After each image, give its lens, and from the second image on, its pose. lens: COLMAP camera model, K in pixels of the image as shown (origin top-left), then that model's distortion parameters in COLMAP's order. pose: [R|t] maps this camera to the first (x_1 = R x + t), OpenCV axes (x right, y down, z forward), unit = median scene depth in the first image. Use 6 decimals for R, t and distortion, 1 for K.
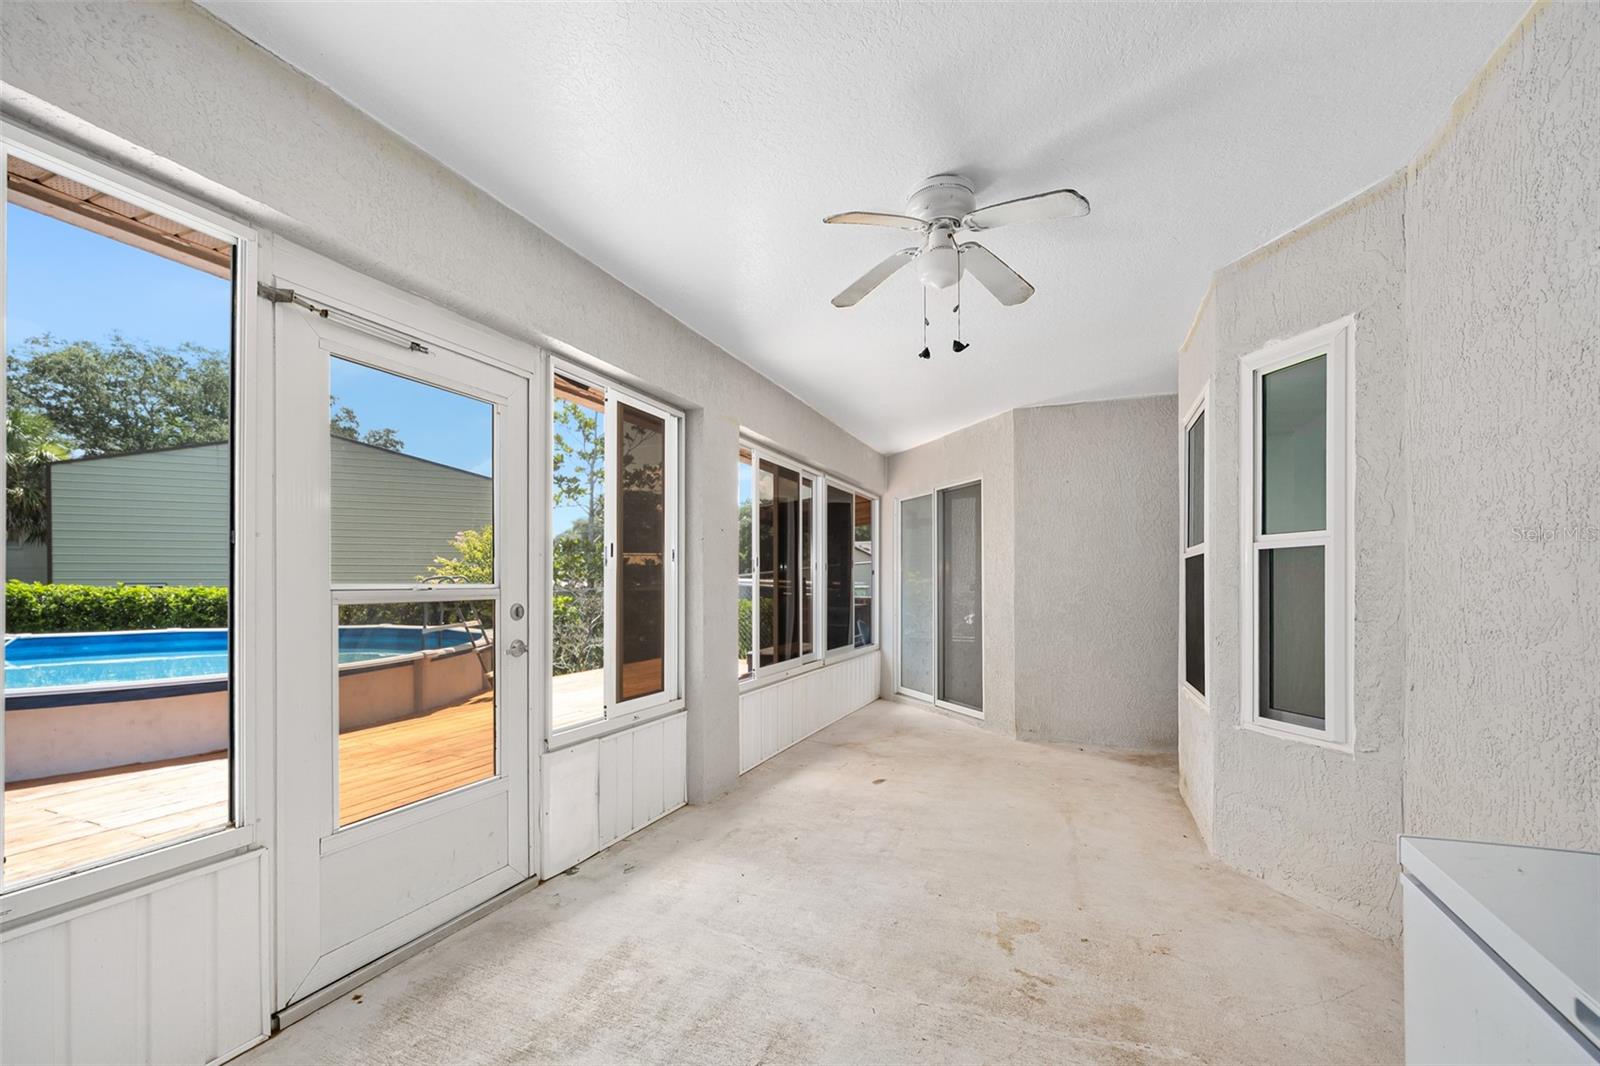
lens RADIAL K [[643.7, 0, 800.7], [0, 643.7, 579.1], [0, 0, 1]] dist [-0.002210, 0.001034]
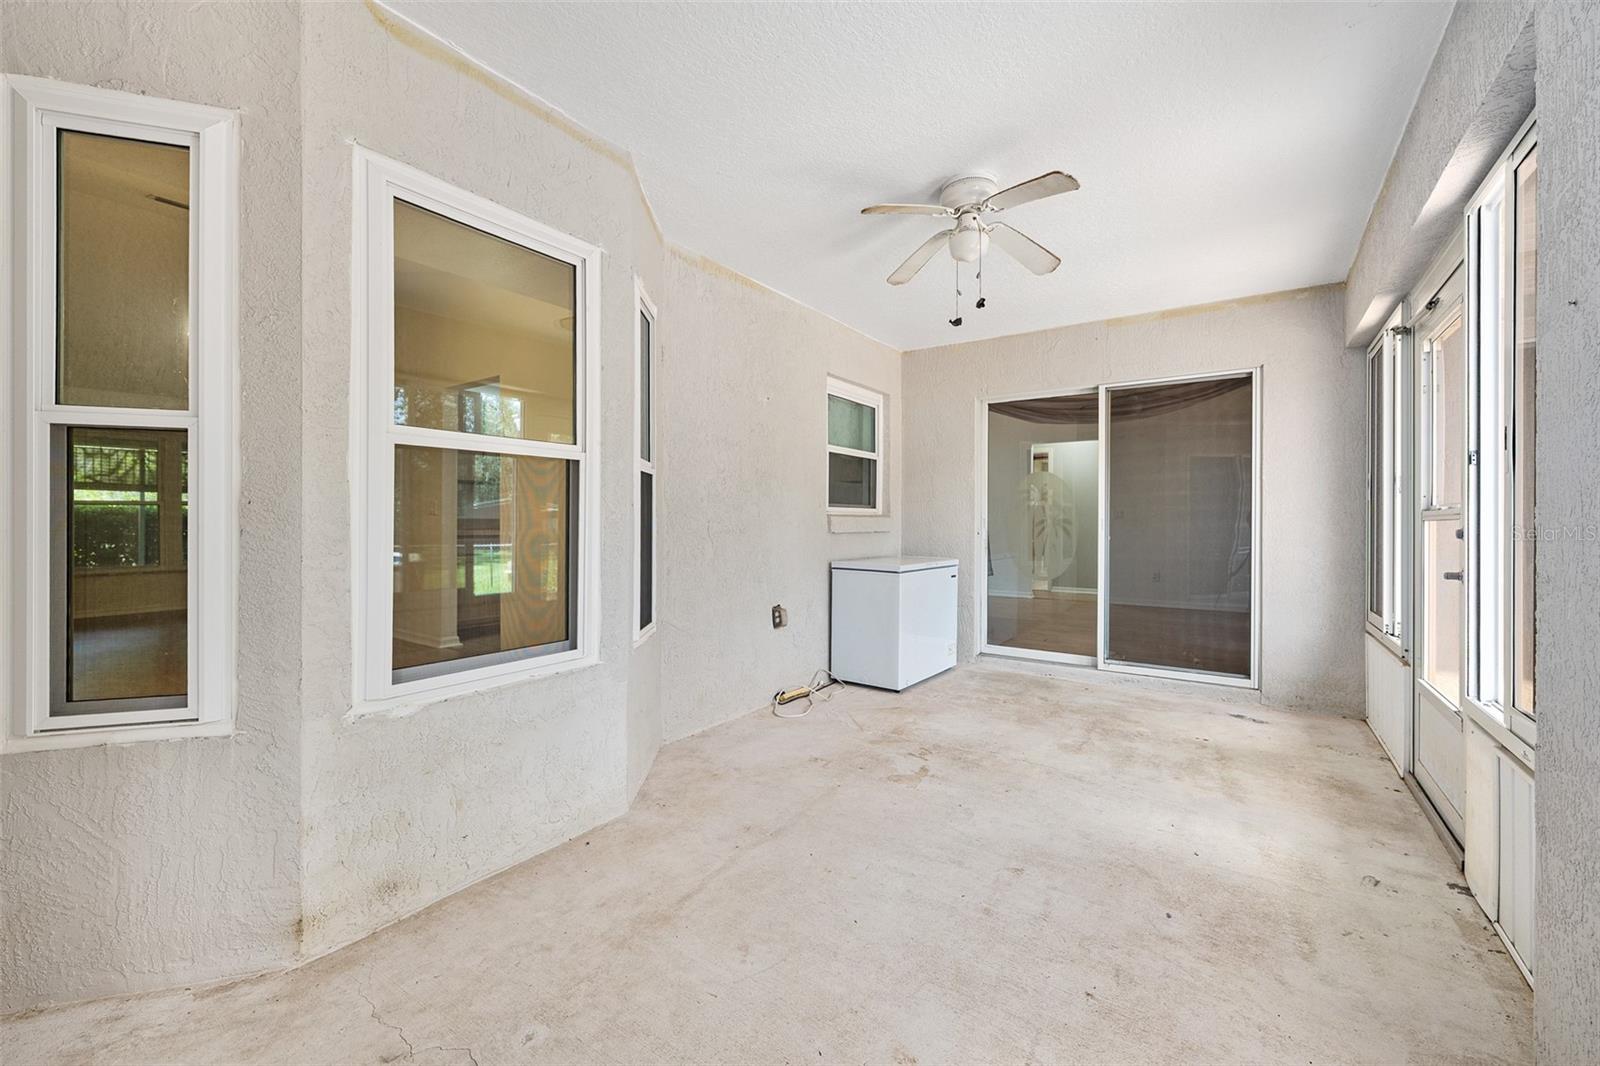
lens RADIAL K [[643.7, 0, 785.9], [0, 643.7, 525.7], [0, 0, 1]] dist [-0.002210, 0.001034]
pose [[-0.976311, -0.002606, 0.216354, 0.268426], [-0.003892, 0.999977, -0.005518, 0.047205], [-0.216335, -0.006230, -0.976299, 2.079791]]
